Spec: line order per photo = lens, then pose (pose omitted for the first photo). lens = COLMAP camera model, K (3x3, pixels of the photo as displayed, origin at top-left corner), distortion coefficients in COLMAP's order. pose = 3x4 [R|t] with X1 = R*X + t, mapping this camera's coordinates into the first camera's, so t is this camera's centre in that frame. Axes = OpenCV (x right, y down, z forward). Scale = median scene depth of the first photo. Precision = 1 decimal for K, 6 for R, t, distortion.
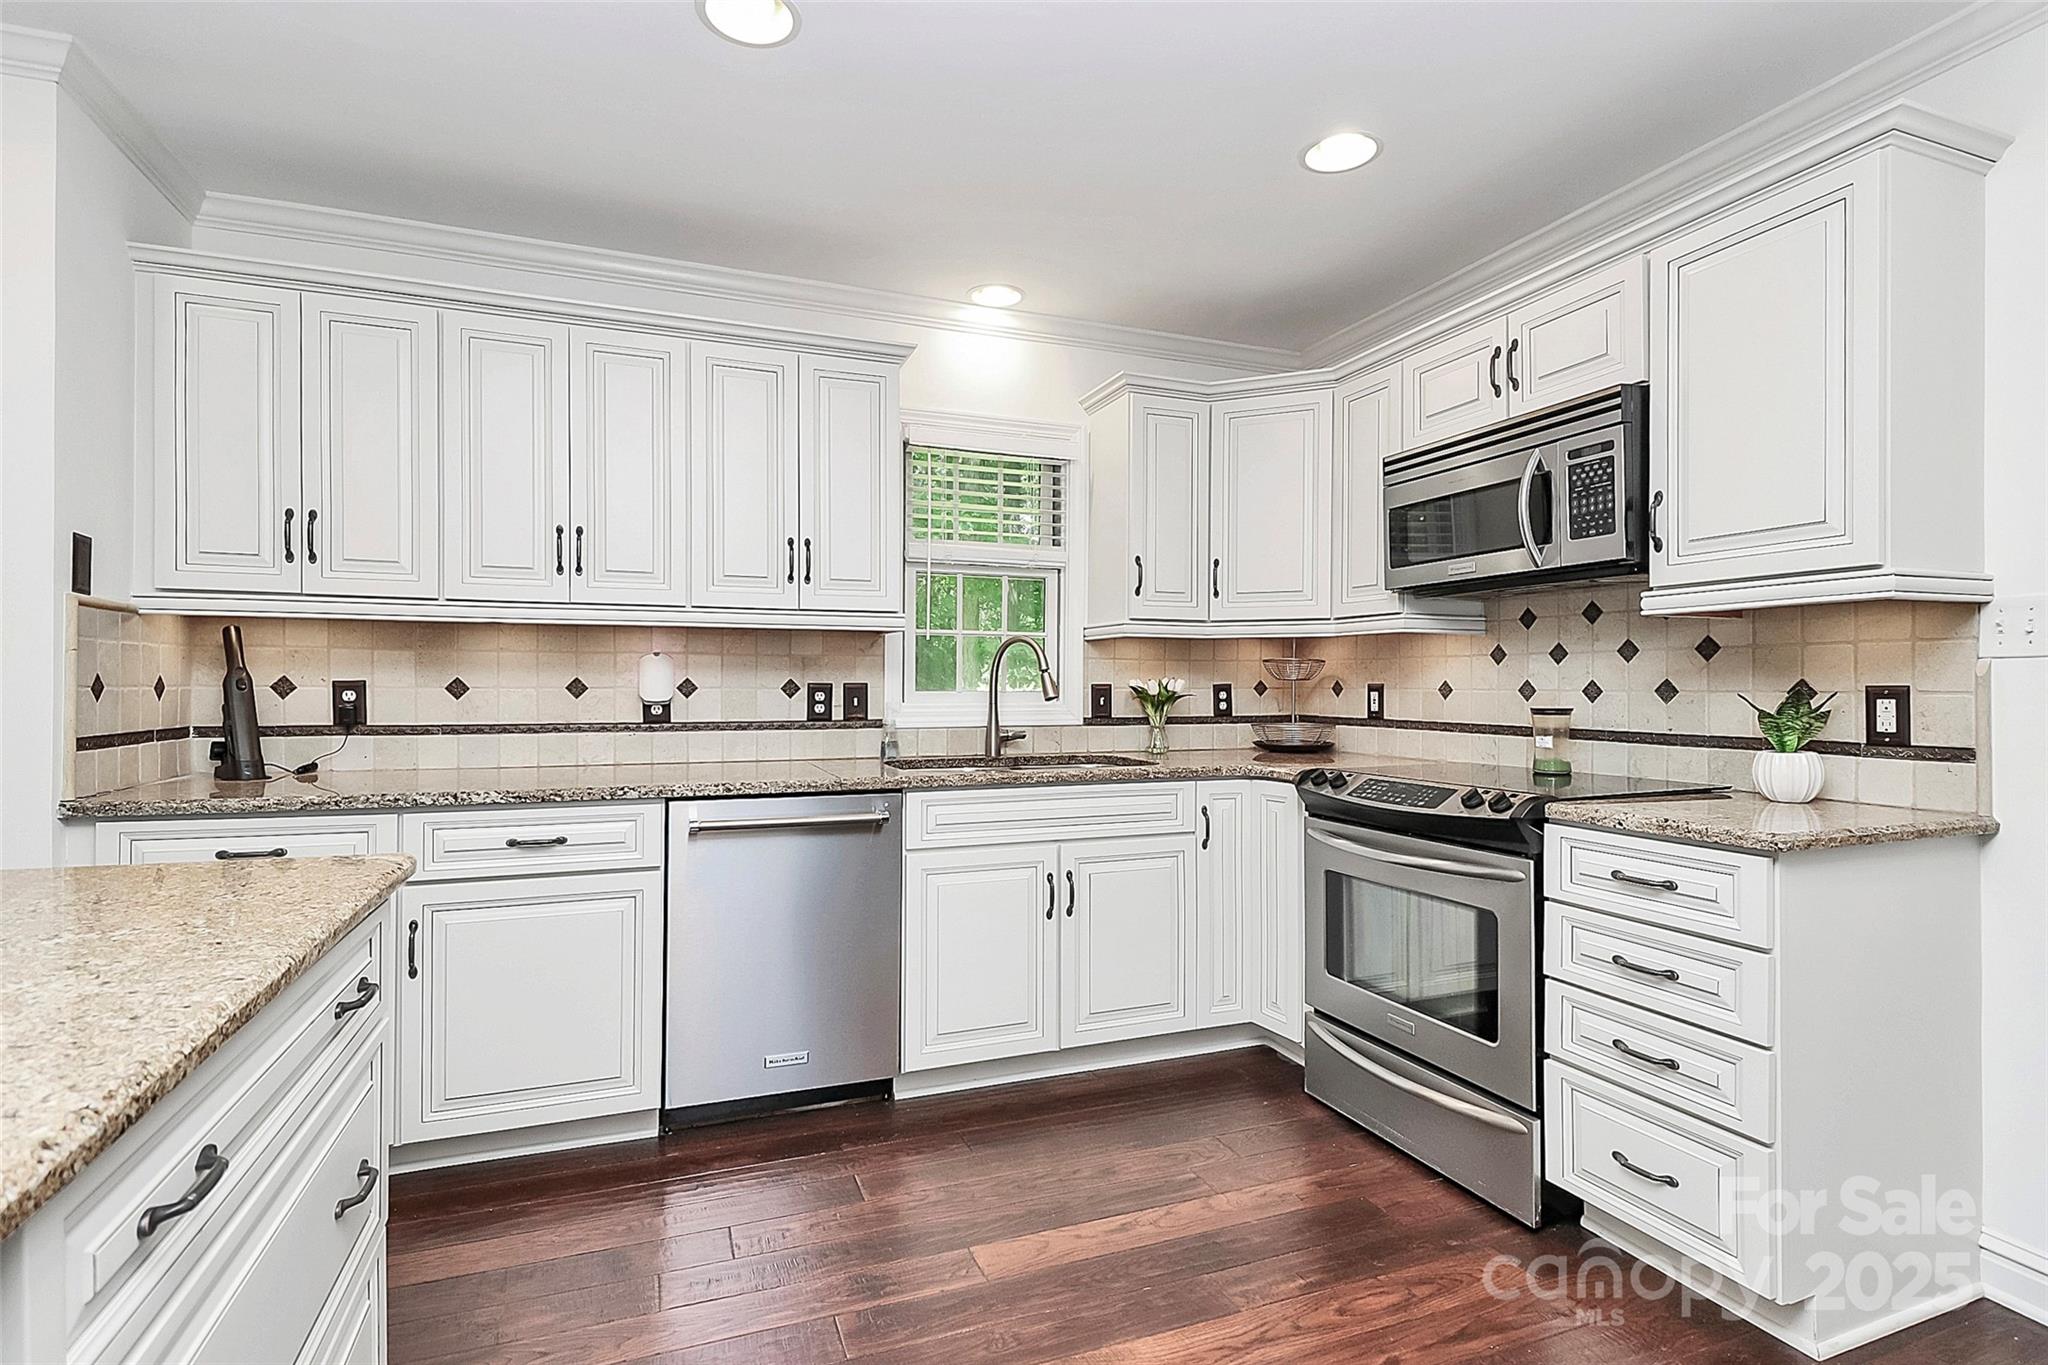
lens RADIAL K [[960.9, 0, 1006.8], [0, 960.9, 696.8], [0, 0, 1]] dist [-0.001554, -0.000827]
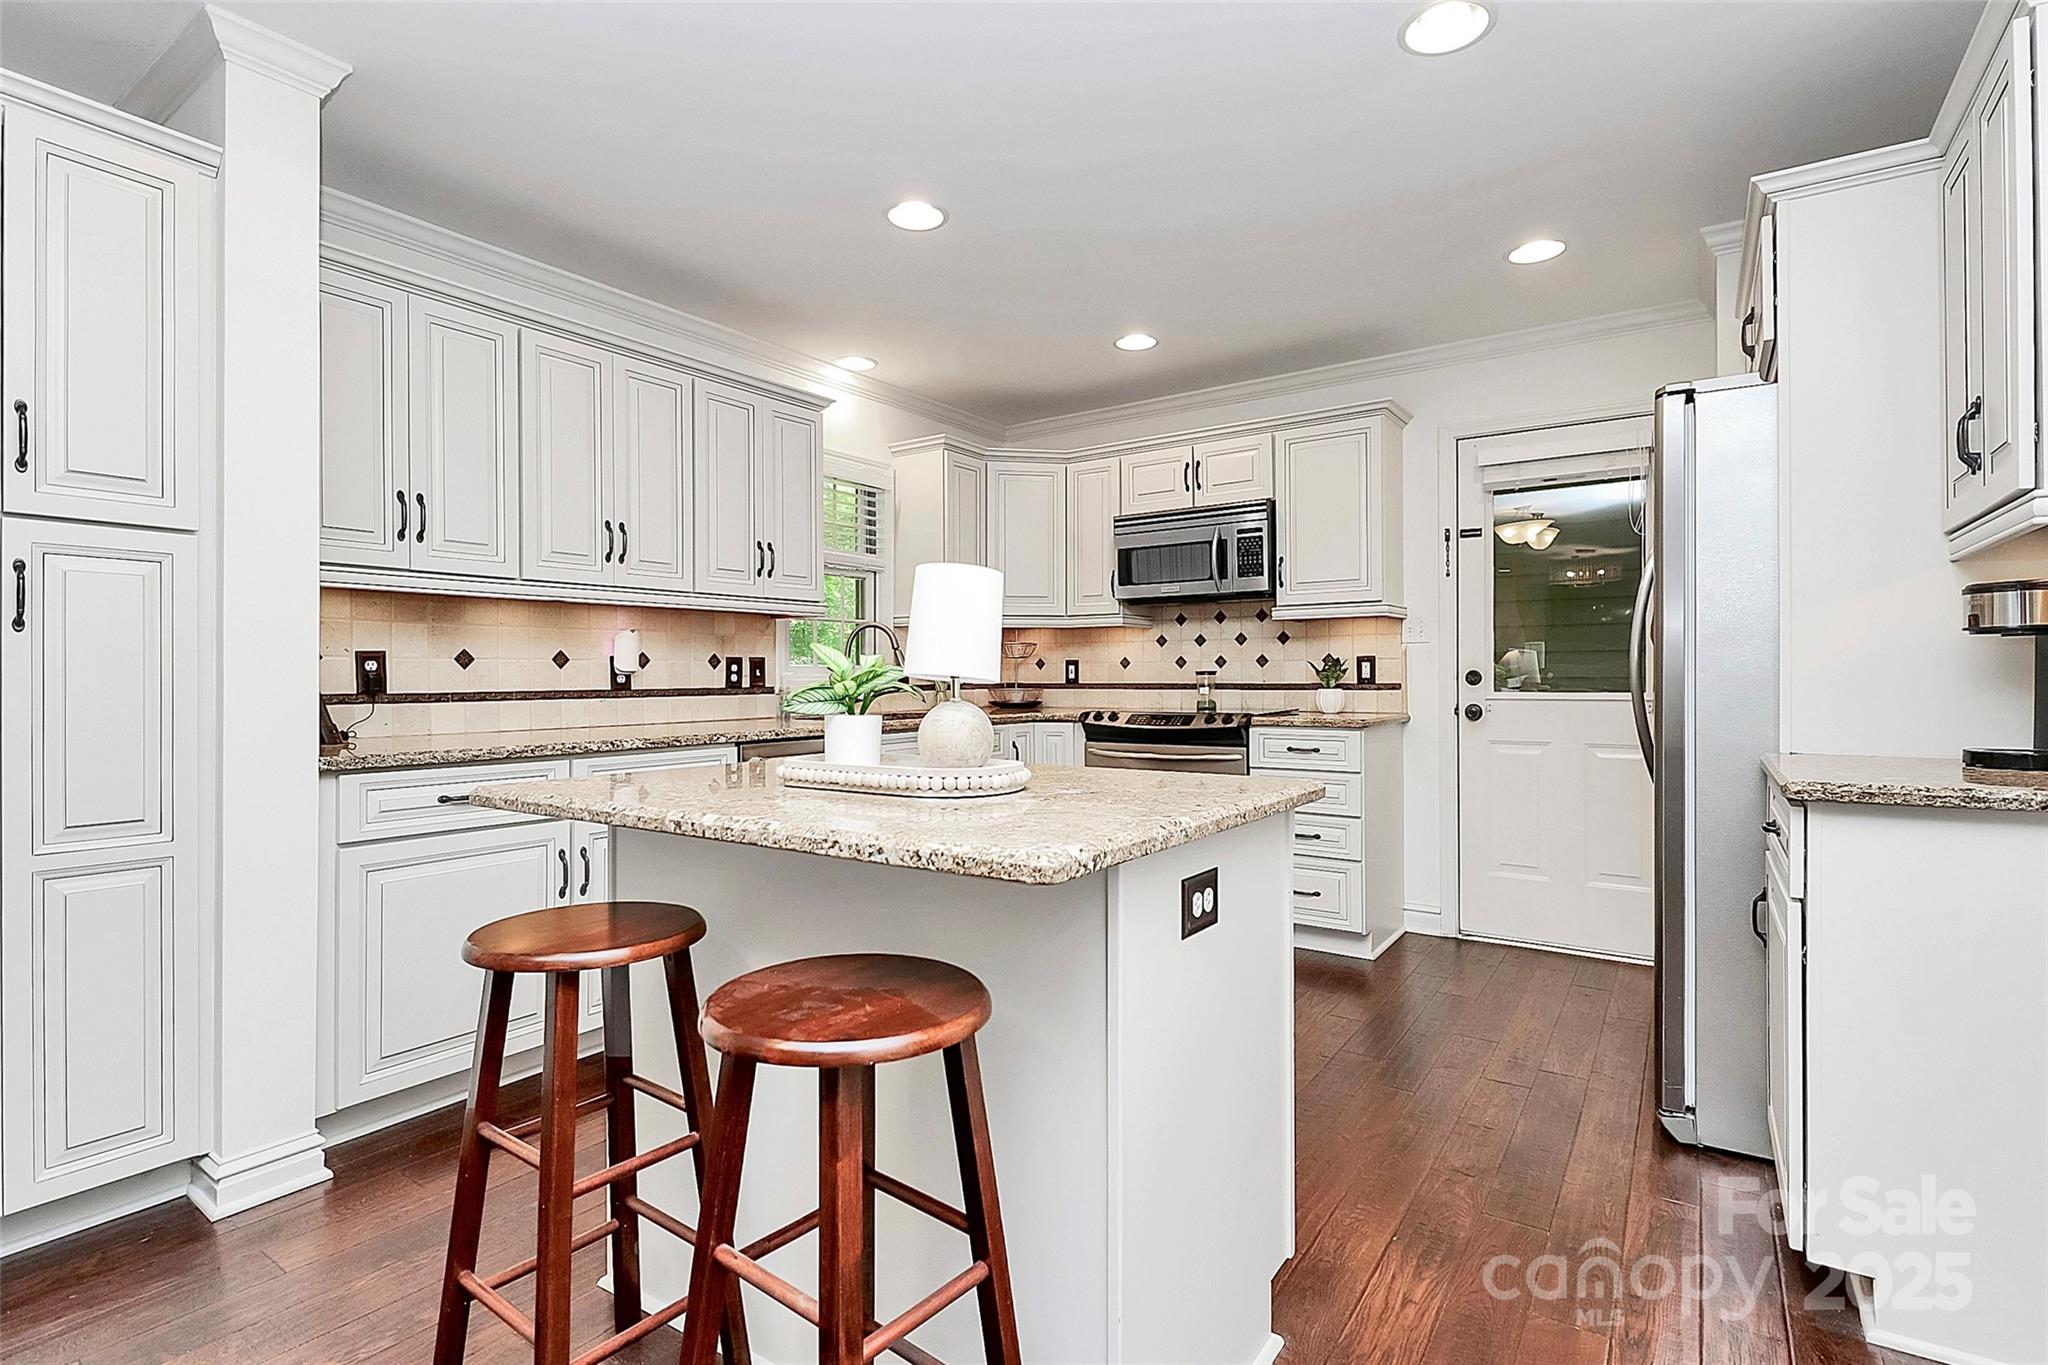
lens RADIAL K [[952.7, 0, 1024.0], [0, 952.7, 682.5], [0, 0, 1]] dist [-0.000646, -0.000294]
pose [[0.832254, -0.011888, 0.554268, -0.666469], [0.013876, 0.999904, 0.000610, 0.026475], [-0.554221, 0.007183, 0.832338, -0.253582]]
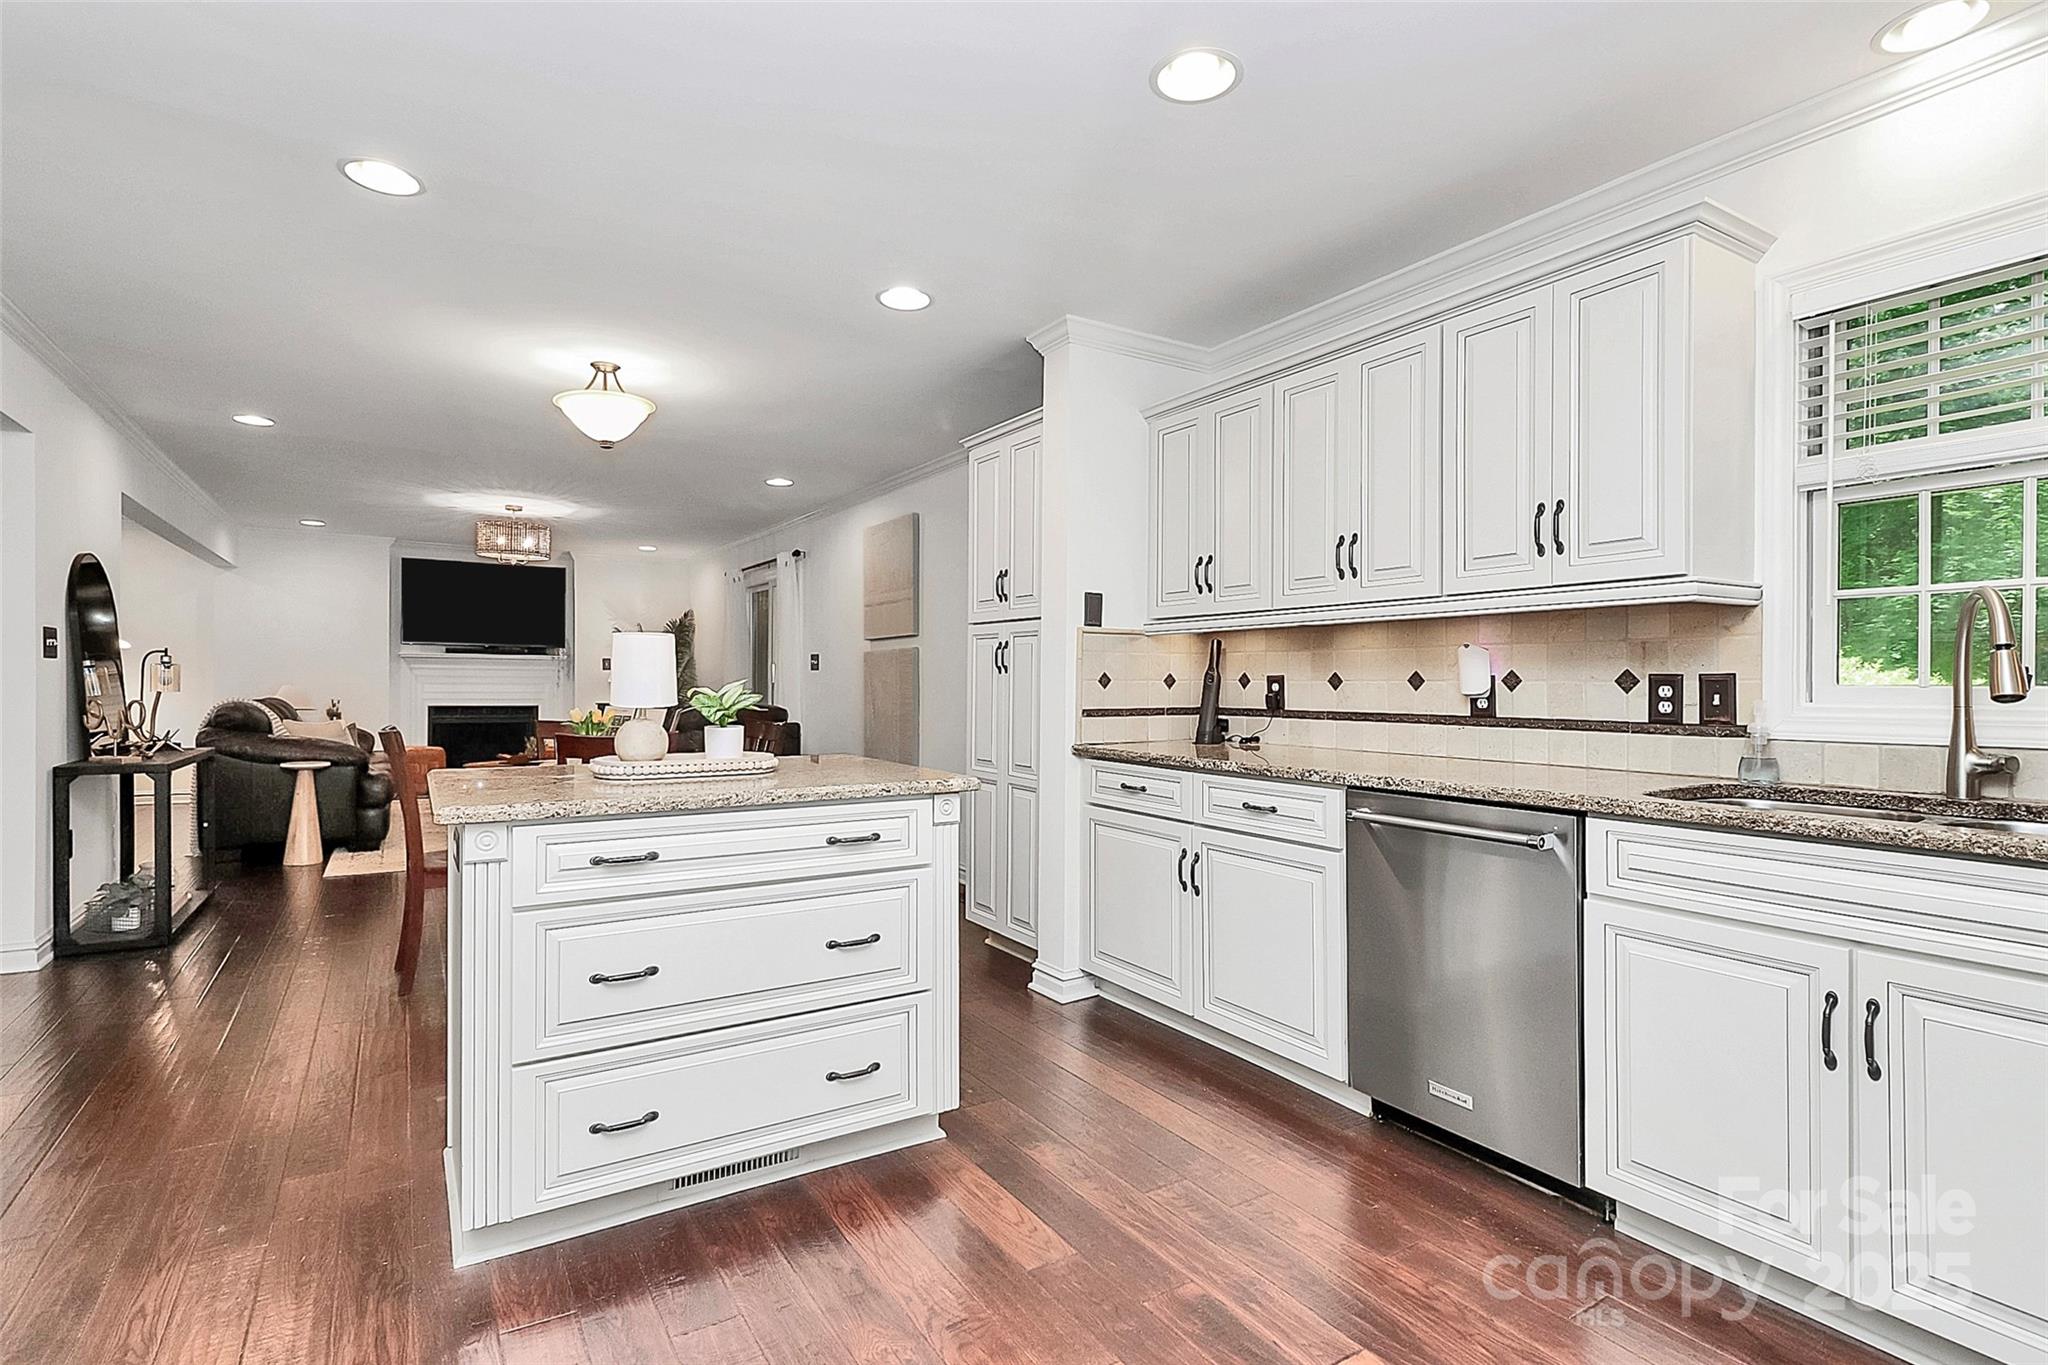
lens RADIAL K [[1005.1, 0, 1032.3], [0, 1005.1, 667.7], [0, 0, 1]] dist [0.000437, -0.000725]
pose [[0.186575, -0.014861, -0.982328, 0.601339], [-0.011172, 0.999789, -0.017247, -0.000200], [0.982377, 0.014193, 0.186370, 0.415792]]
